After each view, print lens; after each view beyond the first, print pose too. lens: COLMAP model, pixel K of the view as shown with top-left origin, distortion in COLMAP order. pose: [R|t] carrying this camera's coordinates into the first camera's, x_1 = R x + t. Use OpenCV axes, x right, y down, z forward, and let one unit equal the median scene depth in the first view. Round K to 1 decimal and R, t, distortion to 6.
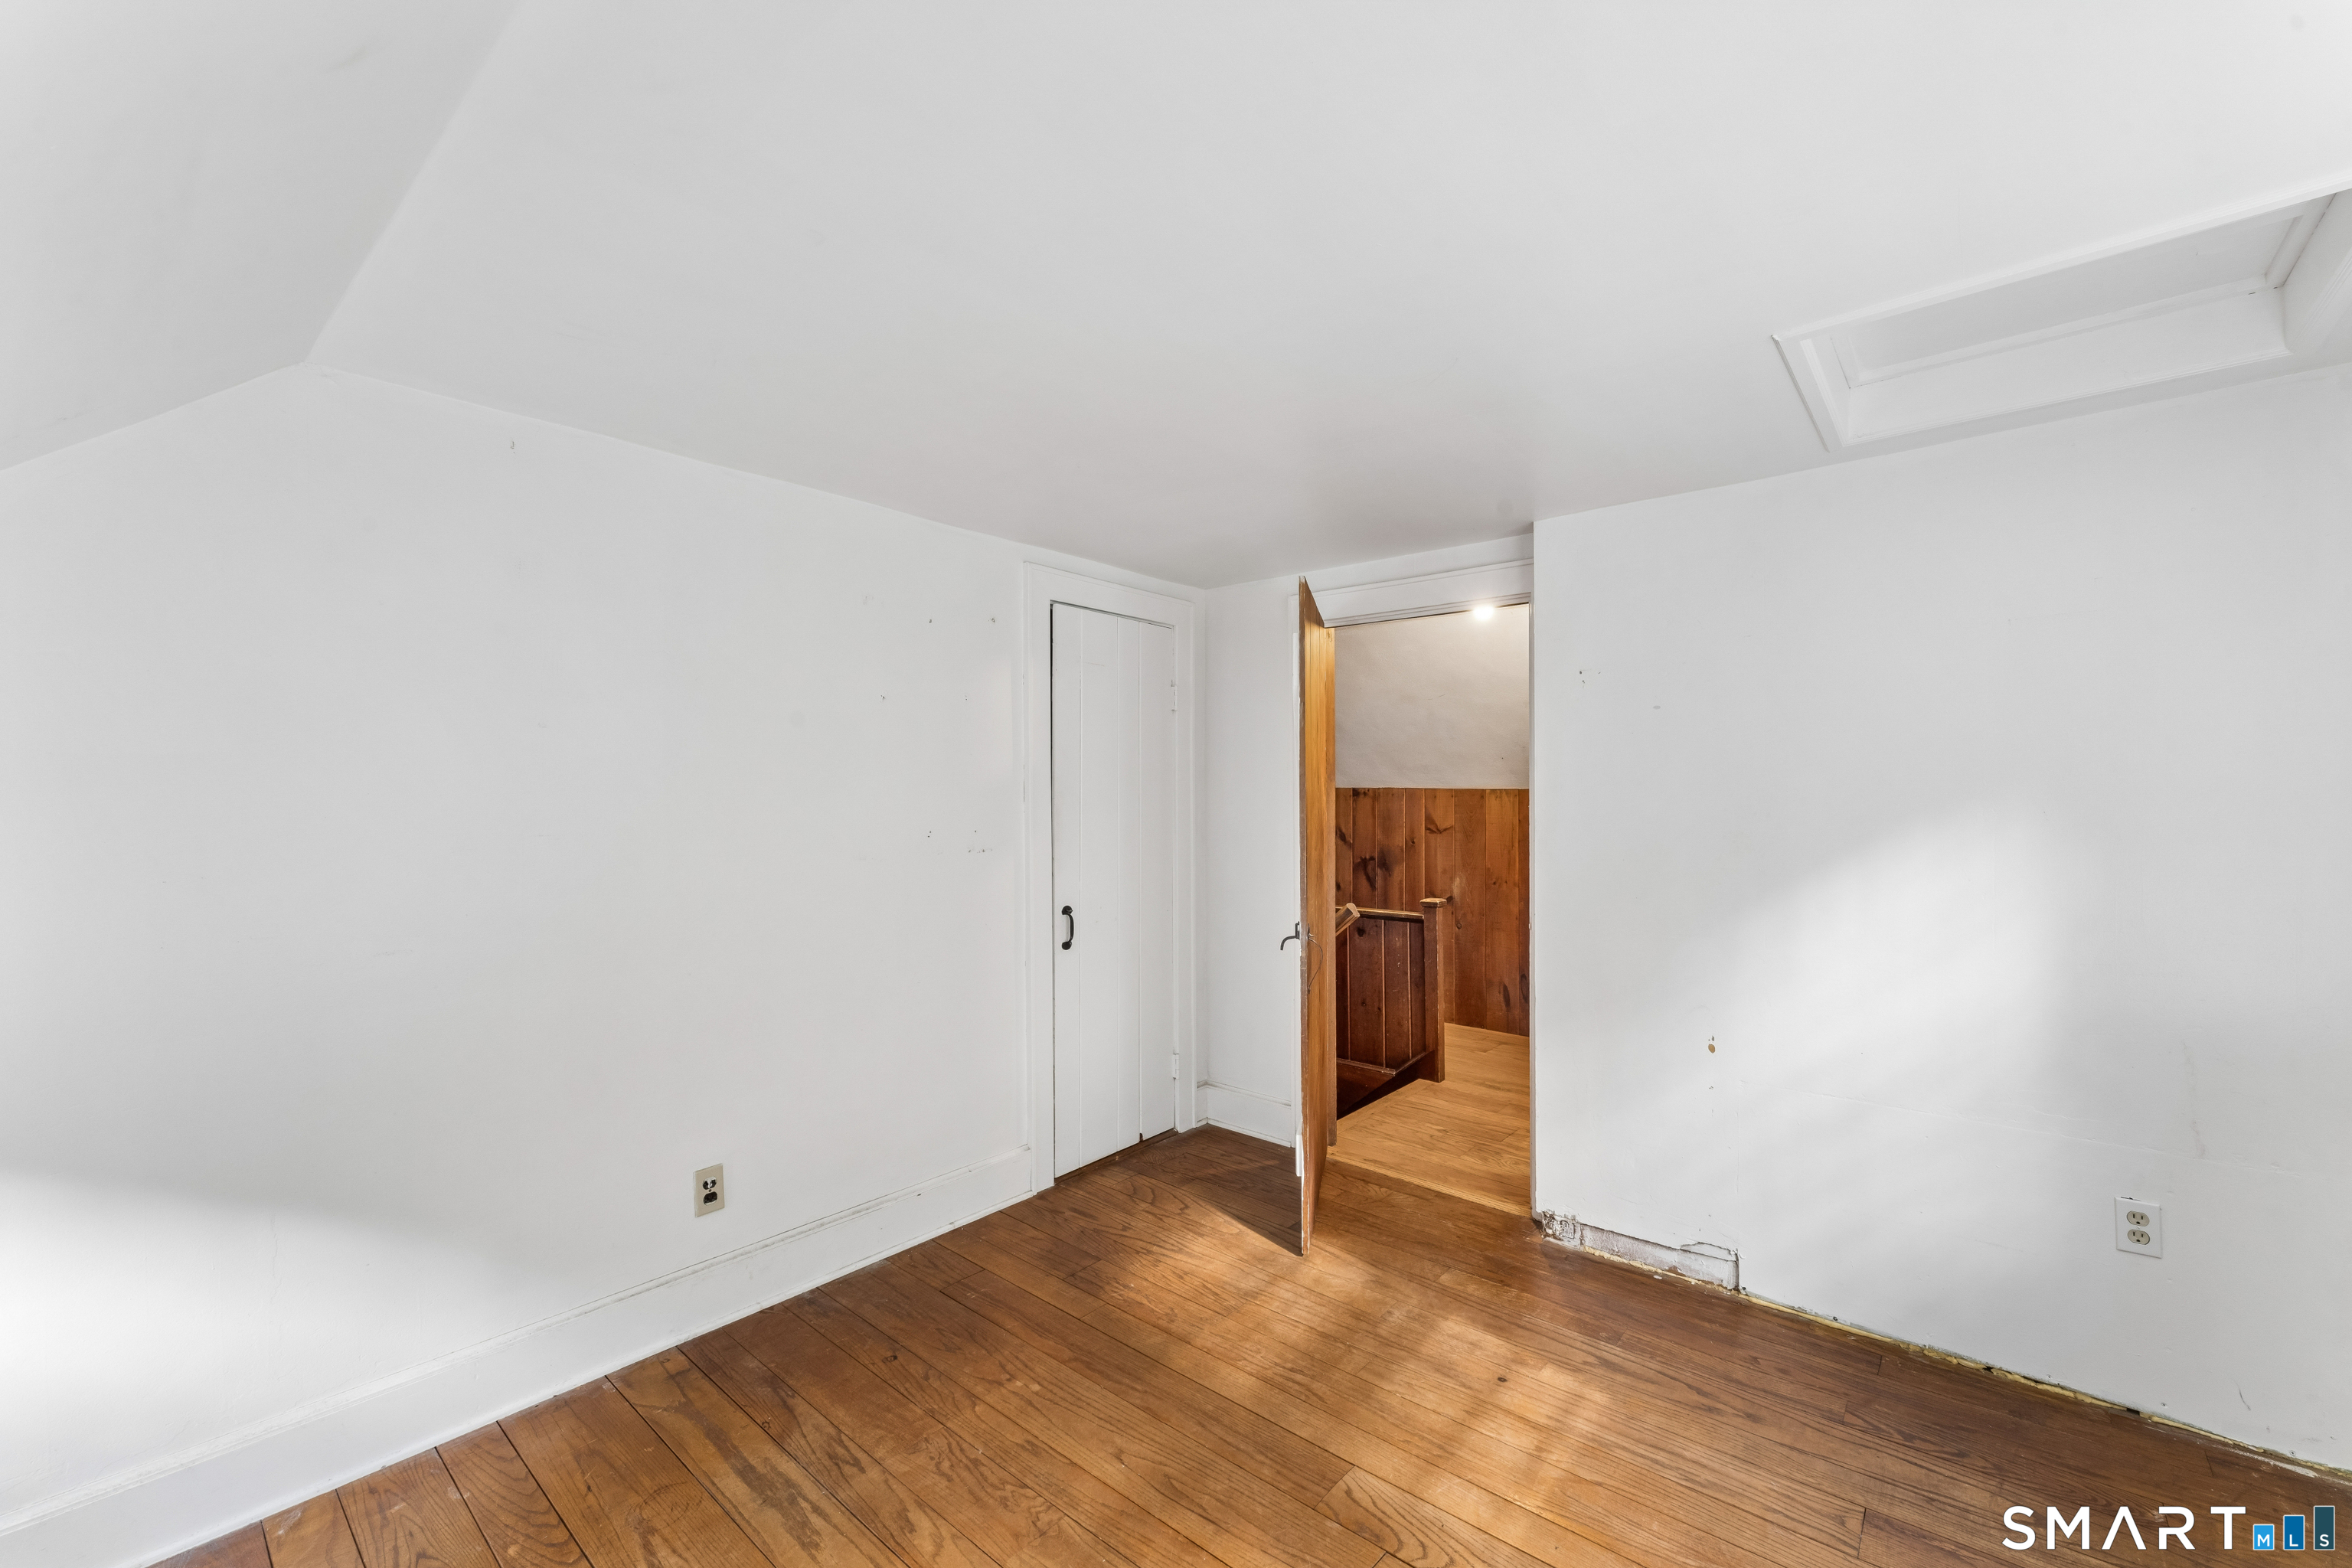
lens RADIAL K [[988.8, 0, 1181.6], [0, 988.8, 742.8], [0, 0, 1]] dist [-0.002173, -0.000896]
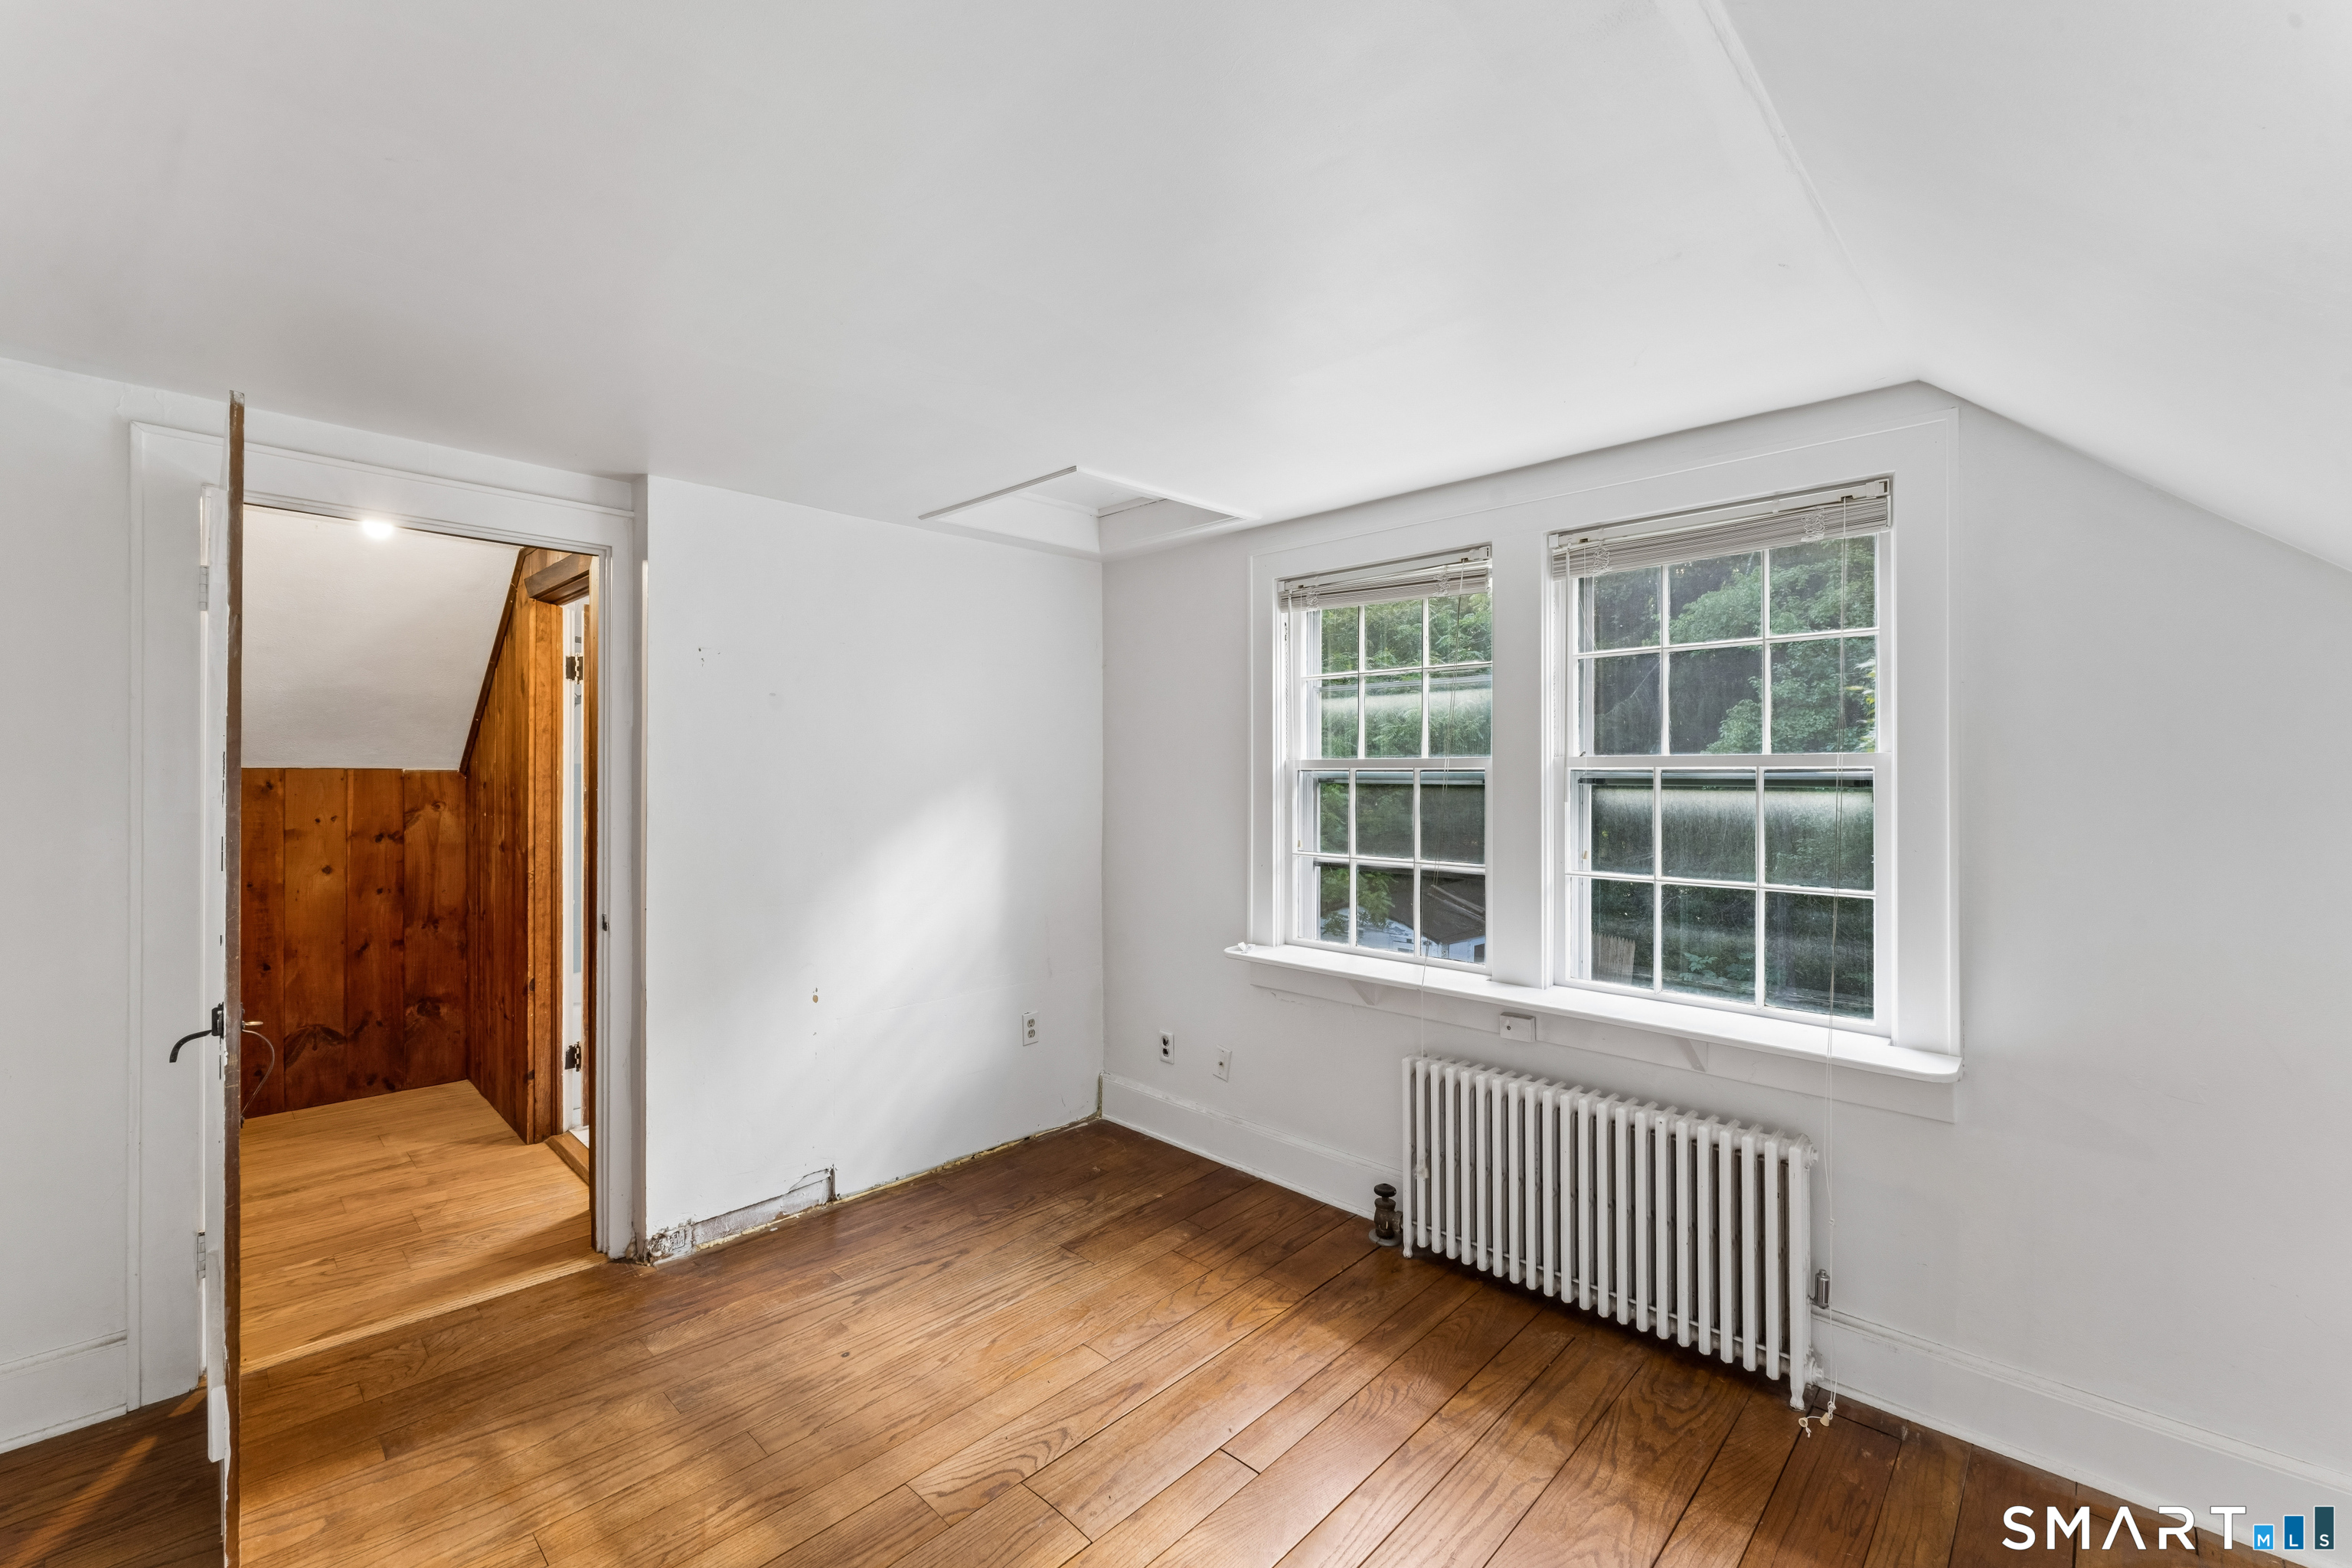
lens RADIAL K [[988.8, 0, 1181.6], [0, 988.8, 742.8], [0, 0, 1]] dist [-0.002173, -0.000896]
pose [[0.059799, 0.020107, 0.998008, -0.615932], [-0.043773, 0.998888, -0.017502, 0.015107], [-0.997250, -0.042640, 0.060612, 0.557460]]
